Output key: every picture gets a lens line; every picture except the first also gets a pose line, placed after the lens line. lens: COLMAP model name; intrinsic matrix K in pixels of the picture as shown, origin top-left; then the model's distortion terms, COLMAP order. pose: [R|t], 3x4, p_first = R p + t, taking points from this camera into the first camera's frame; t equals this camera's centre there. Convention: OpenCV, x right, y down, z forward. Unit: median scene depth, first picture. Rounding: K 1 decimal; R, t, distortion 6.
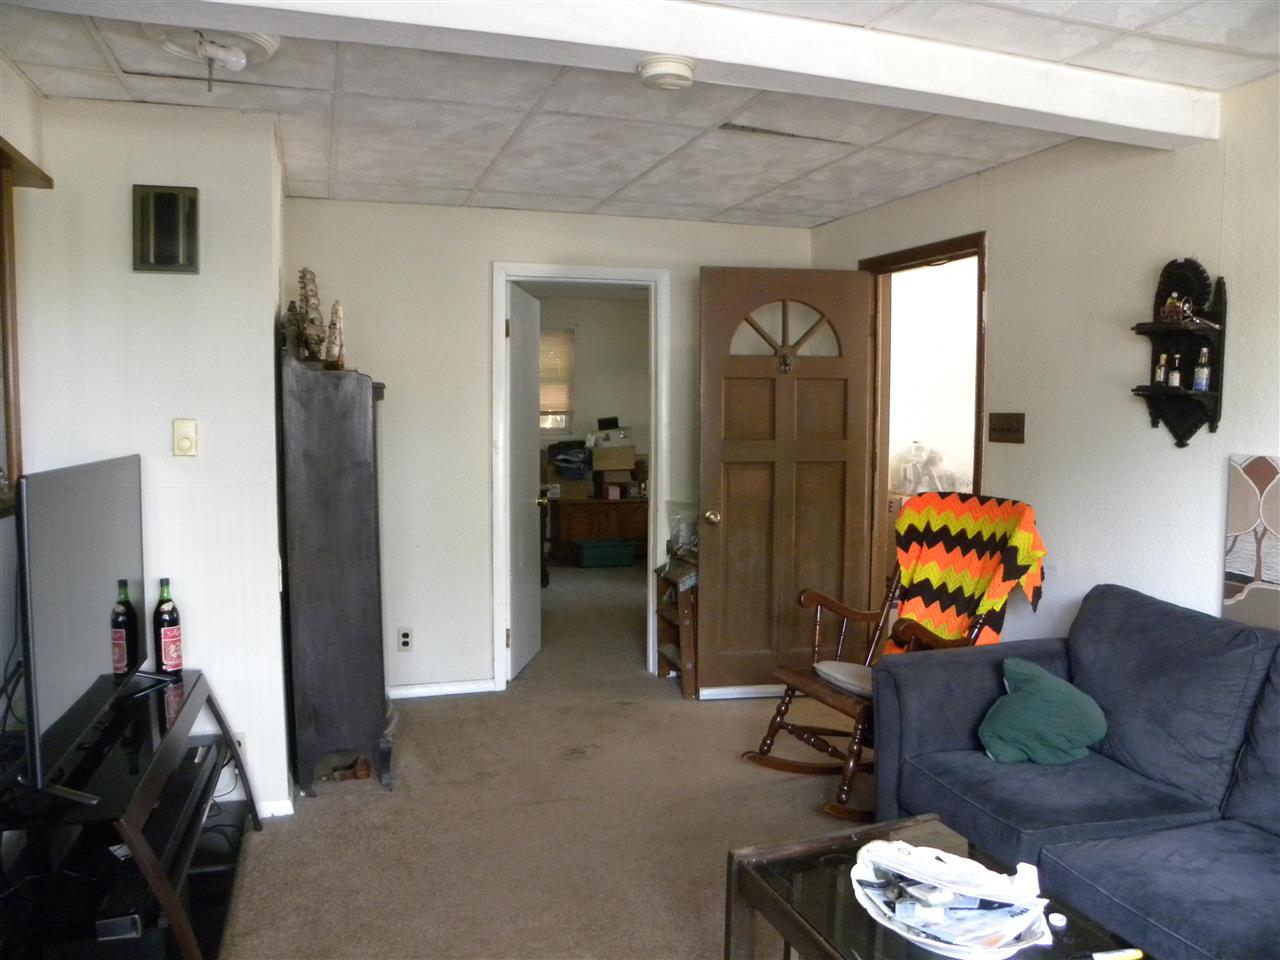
lens RADIAL K [[962.8, 0, 641.8], [0, 962.8, 486.2], [0, 0, 1]] dist [-0.160288, 0.099014]
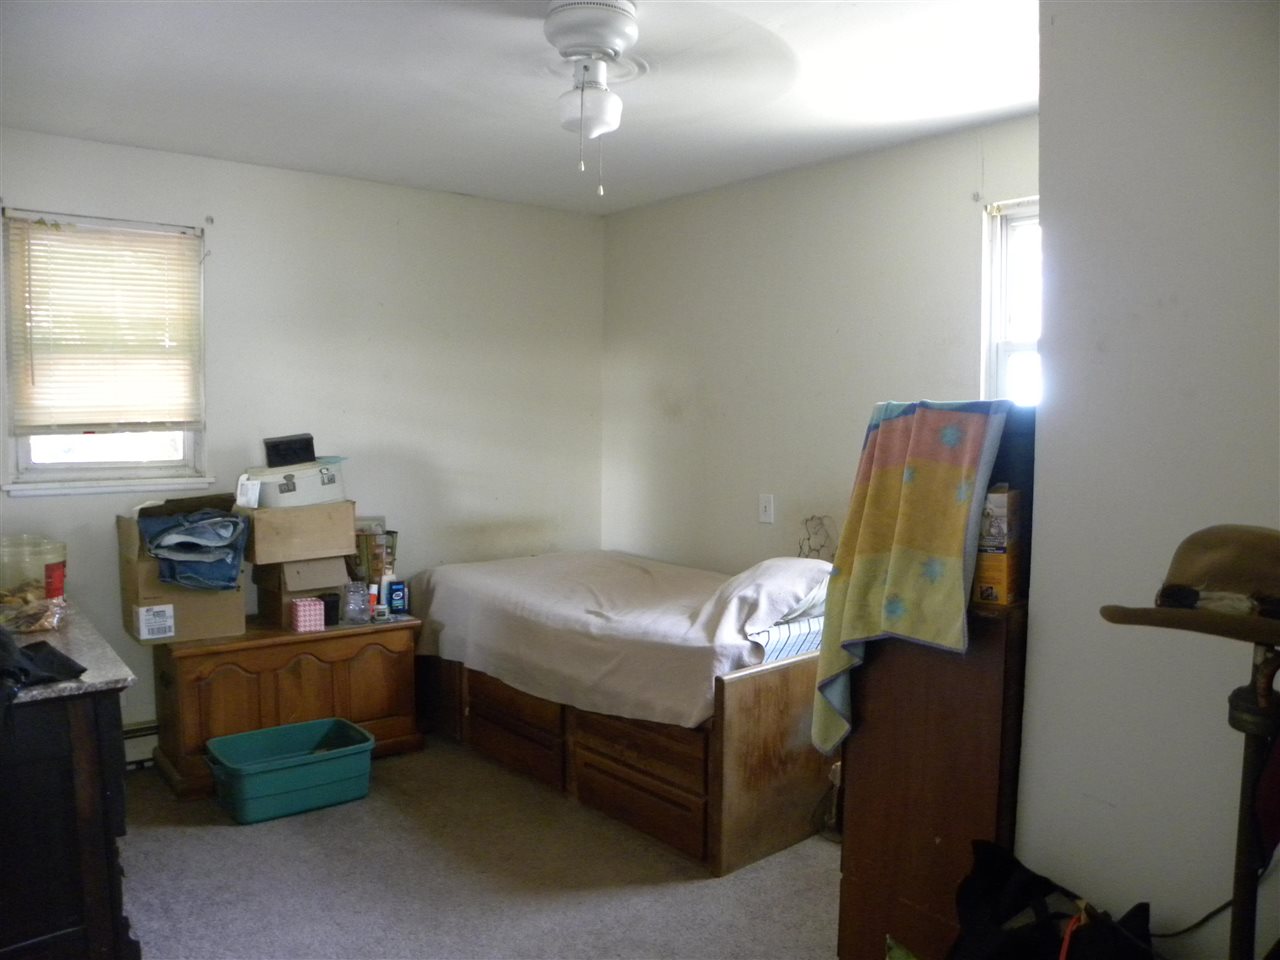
lens RADIAL K [[962.8, 0, 641.8], [0, 962.8, 486.2], [0, 0, 1]] dist [-0.160288, 0.099014]
pose [[0.930904, -0.021954, 0.364604, -0.043808], [0.026136, 0.999637, -0.006540, -0.043859], [-0.364328, 0.015617, 0.931140, 0.574779]]
